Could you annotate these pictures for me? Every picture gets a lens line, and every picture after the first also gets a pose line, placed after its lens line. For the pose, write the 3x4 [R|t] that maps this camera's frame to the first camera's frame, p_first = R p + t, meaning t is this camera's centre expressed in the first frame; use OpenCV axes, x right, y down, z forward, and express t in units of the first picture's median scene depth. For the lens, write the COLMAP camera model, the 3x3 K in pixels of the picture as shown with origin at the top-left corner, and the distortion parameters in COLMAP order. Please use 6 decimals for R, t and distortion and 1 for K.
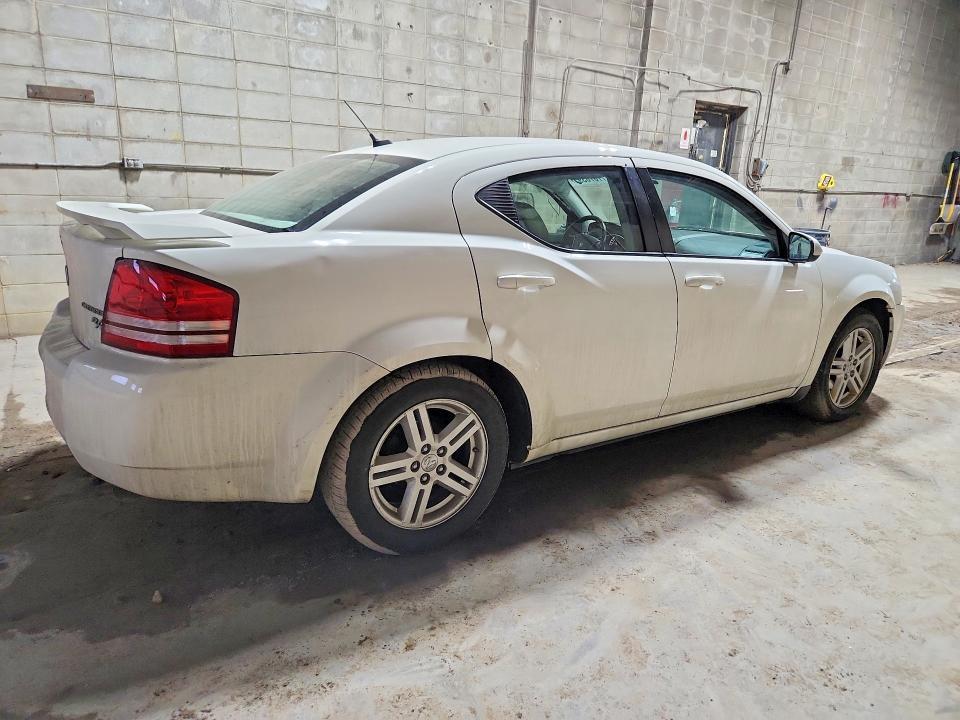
lens RADIAL K [[664.3, 0, 483.1], [0, 664.3, 358.1], [0, 0, 1]] dist [0.060244, -0.023510]
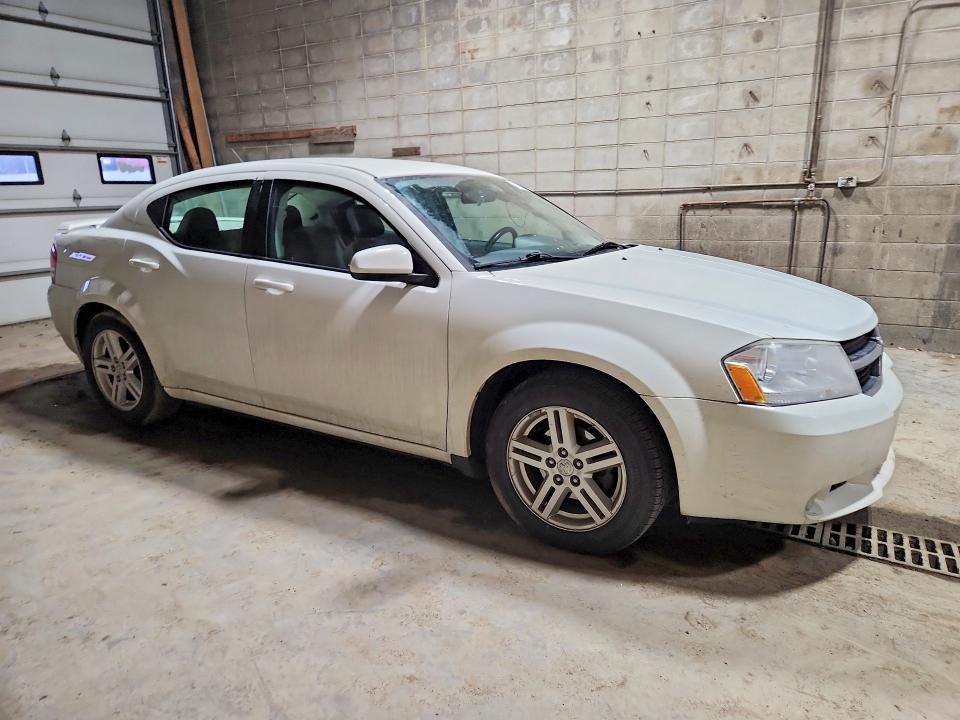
lens RADIAL K [[626.6, 0, 479.8], [0, 626.6, 366.6], [0, 0, 1]] dist [0.042937, -0.014070]
pose [[0.418359, 0.200752, -0.885819, 0.711954], [-0.203936, 0.971129, 0.123770, -0.095958], [0.885091, 0.128870, 0.447221, 0.458851]]
